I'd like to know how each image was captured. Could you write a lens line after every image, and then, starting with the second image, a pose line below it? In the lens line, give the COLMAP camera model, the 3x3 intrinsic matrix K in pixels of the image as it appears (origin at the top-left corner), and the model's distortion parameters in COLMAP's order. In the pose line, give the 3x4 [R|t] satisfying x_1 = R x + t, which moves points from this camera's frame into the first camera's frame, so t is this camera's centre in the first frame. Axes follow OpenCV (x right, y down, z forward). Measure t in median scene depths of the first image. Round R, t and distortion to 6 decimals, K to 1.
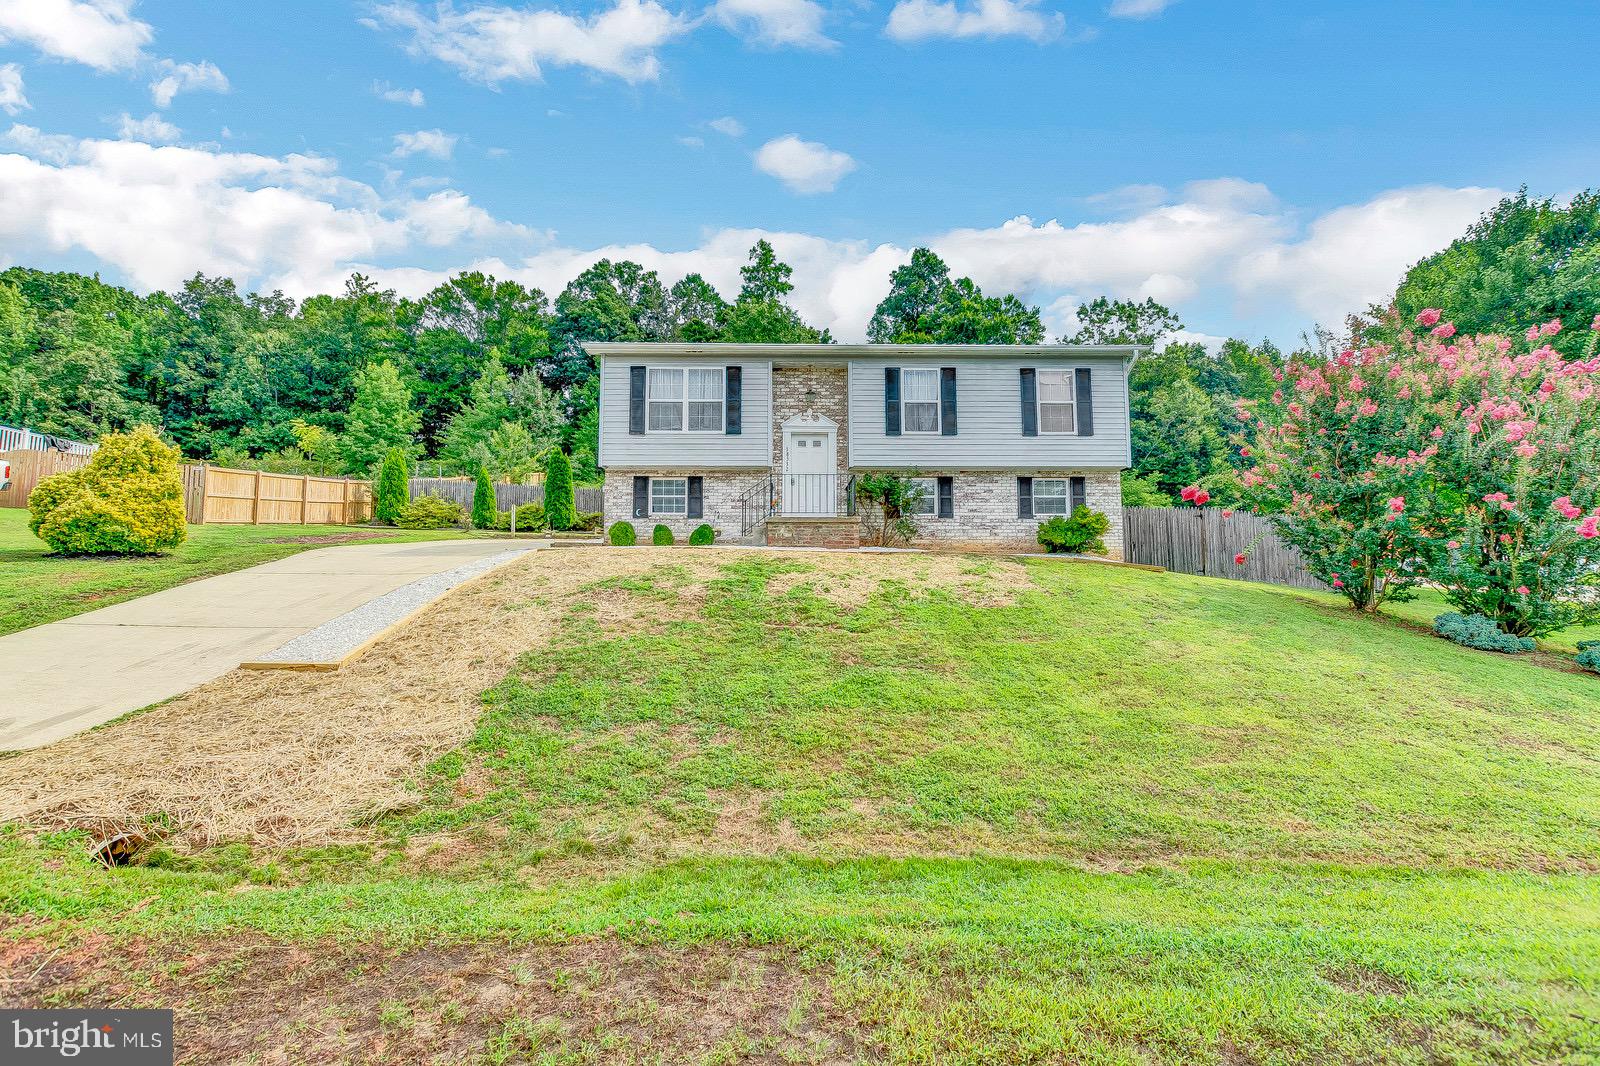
lens RADIAL K [[699.2, 0, 802.0], [0, 699.2, 536.2], [0, 0, 1]] dist [0.002230, -0.000673]
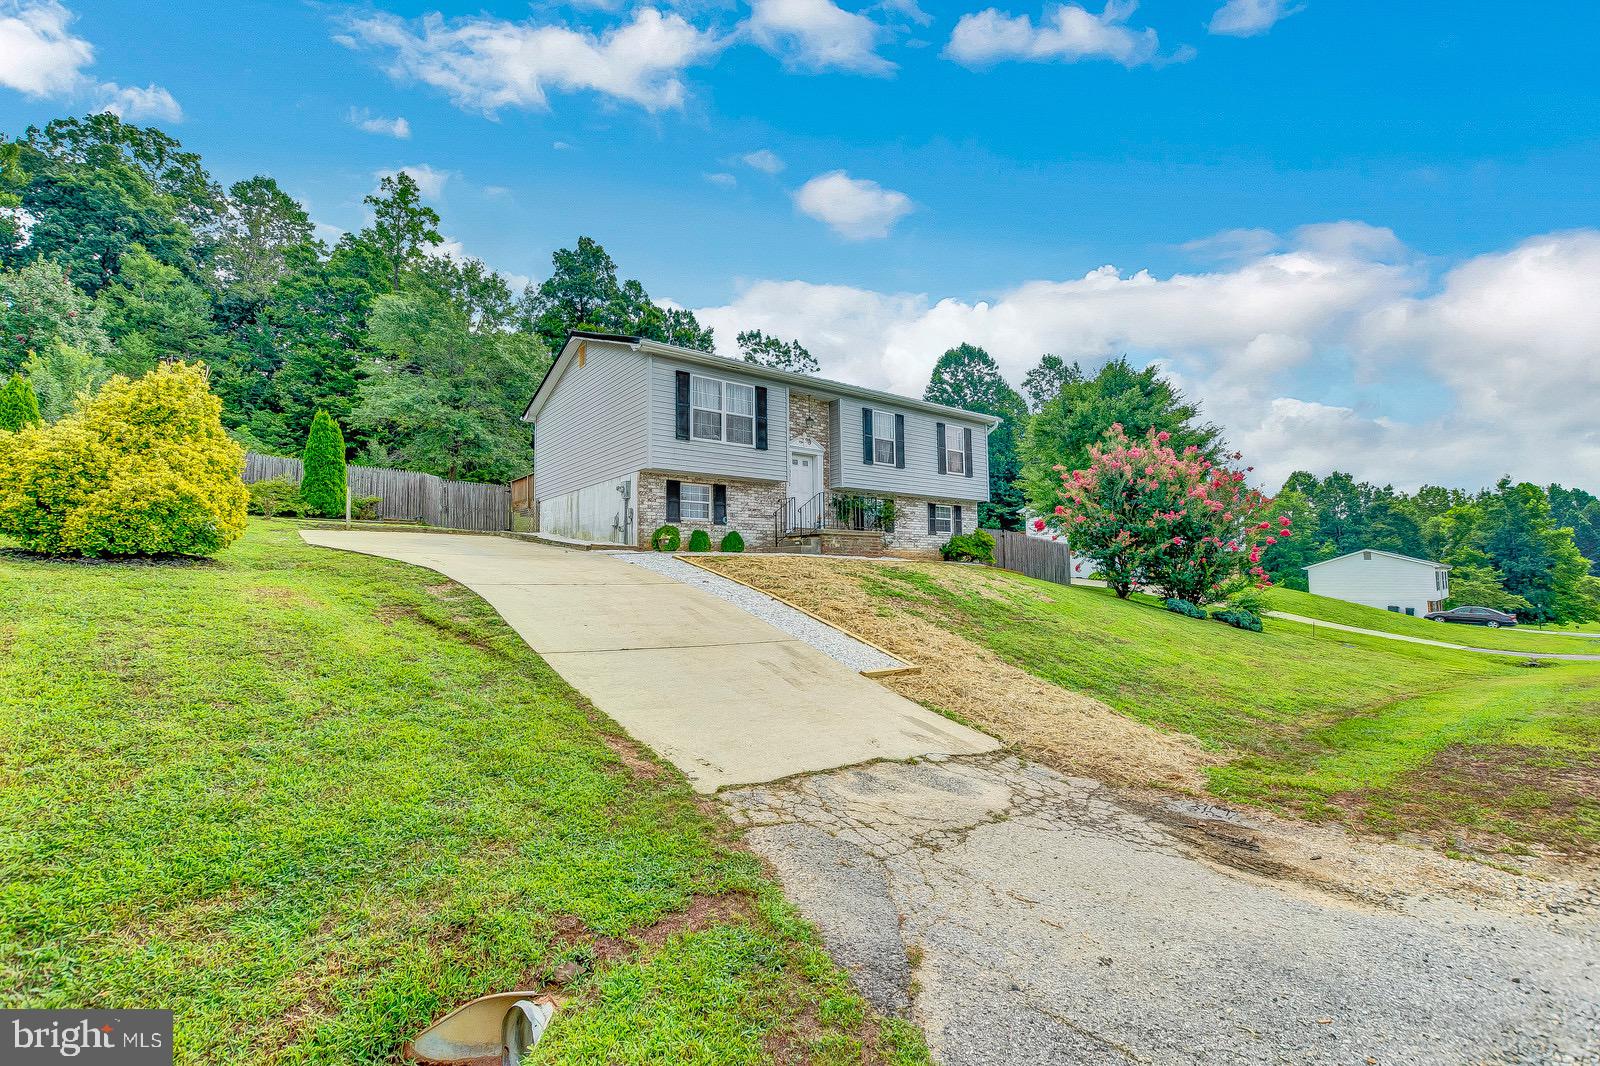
lens RADIAL K [[698.1, 0, 806.6], [0, 698.1, 539.0], [0, 0, 1]] dist [0.003399, -0.000272]
pose [[0.793922, 0.028264, 0.607363, -0.683816], [-0.038439, 0.999254, 0.003745, -0.013043], [-0.606804, -0.026319, 0.794416, 0.085954]]
